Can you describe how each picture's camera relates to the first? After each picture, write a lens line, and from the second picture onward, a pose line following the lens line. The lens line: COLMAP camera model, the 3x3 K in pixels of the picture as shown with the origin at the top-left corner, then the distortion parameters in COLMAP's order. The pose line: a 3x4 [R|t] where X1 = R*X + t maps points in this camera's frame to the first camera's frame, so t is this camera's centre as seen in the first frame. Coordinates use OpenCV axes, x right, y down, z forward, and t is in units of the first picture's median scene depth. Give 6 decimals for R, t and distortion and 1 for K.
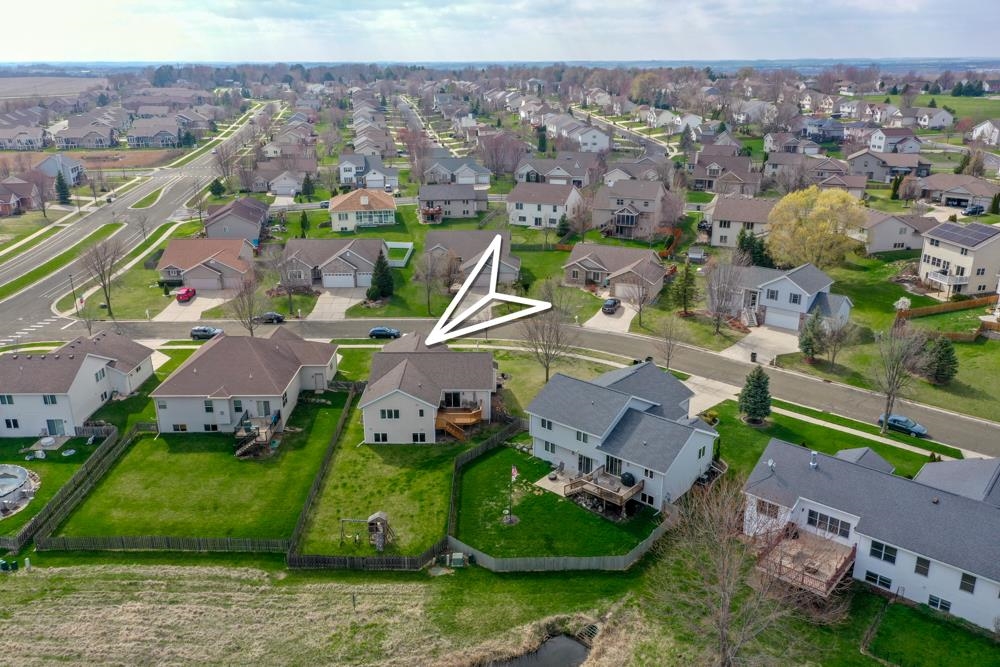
lens RADIAL K [[791.5, 0, 497.9], [0, 791.5, 338.7], [0, 0, 1]] dist [0.028013, -0.003505]
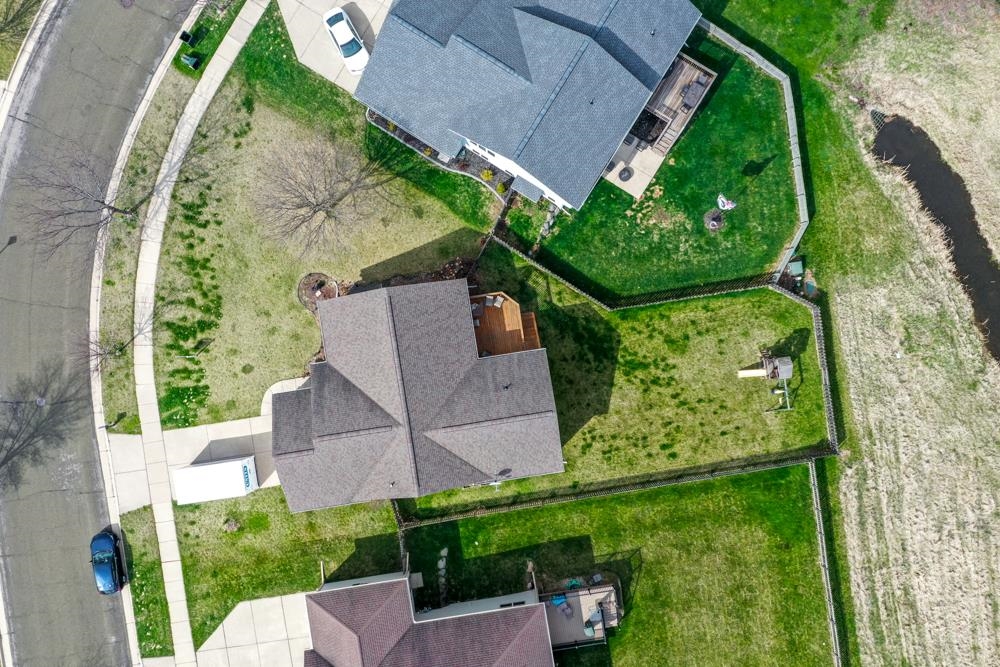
lens RADIAL K [[791.5, 0, 497.9], [0, 791.5, 338.7], [0, 0, 1]] dist [0.028013, -0.003505]
pose [[-0.158540, -0.987350, 0.002254, -0.058748], [0.338533, -0.052214, 0.939505, -0.509943], [-0.927502, 0.149712, 0.342528, 0.763891]]
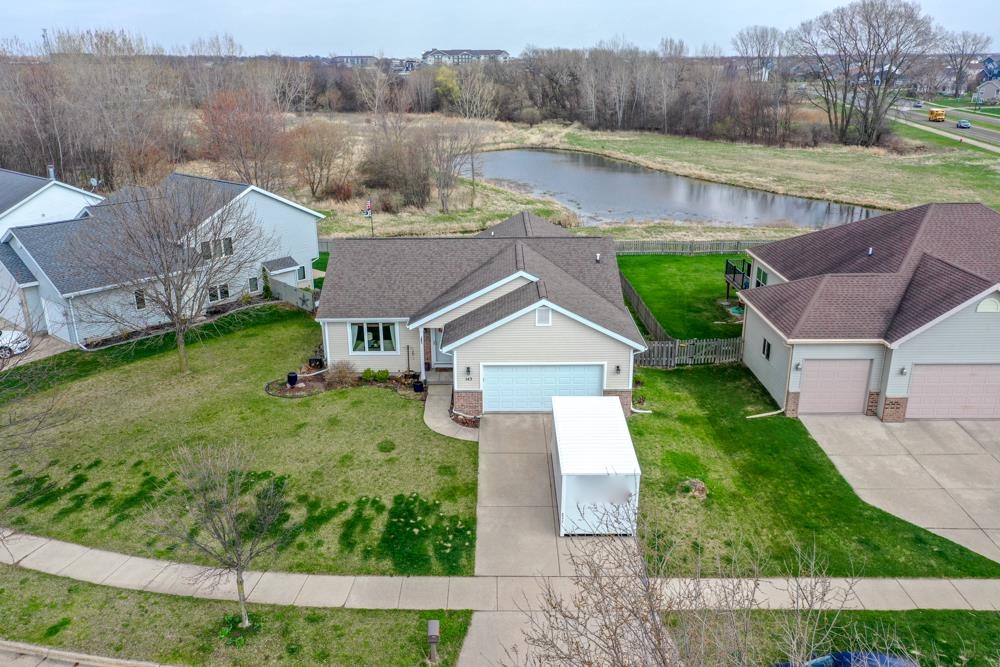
lens RADIAL K [[791.5, 0, 497.9], [0, 791.5, 338.7], [0, 0, 1]] dist [0.028013, -0.003505]
pose [[-0.999942, 0.010114, -0.003834, -0.096920], [0.005523, 0.782230, 0.622965, -0.216305], [0.009300, 0.622907, -0.782240, 1.425231]]
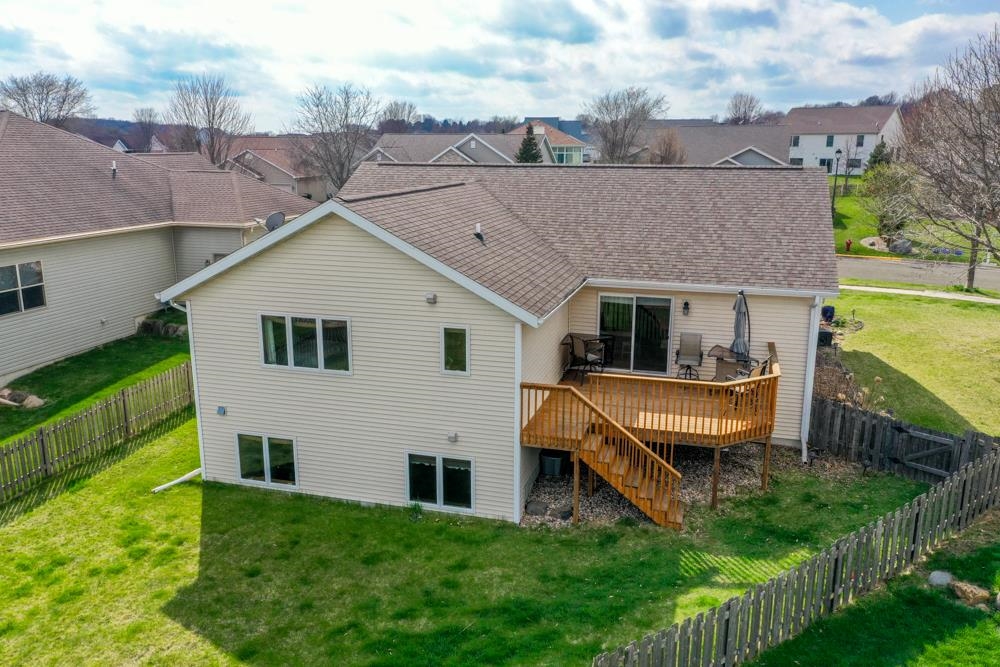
lens RADIAL K [[791.5, 0, 497.9], [0, 791.5, 338.7], [0, 0, 1]] dist [0.028013, -0.003505]
pose [[0.962007, 0.072540, -0.263211, -0.035559], [-0.097262, 0.991865, -0.082128, 0.100370], [0.255112, 0.104608, 0.961236, 0.779243]]
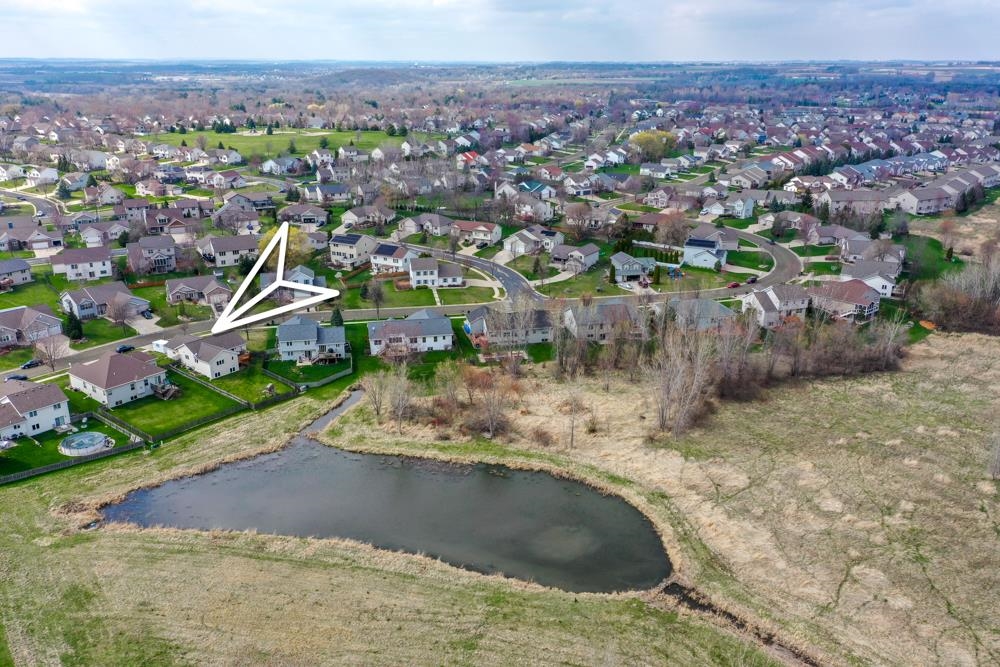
lens RADIAL K [[801.7, 0, 500.0], [0, 801.7, 333.5], [0, 0, 1]] dist [0.025955, -0.000202]
pose [[0.607669, -0.252673, 0.752924, -1.280943], [0.258762, 0.959298, 0.113089, -0.034477], [-0.750853, 0.126107, 0.648318, -1.027227]]
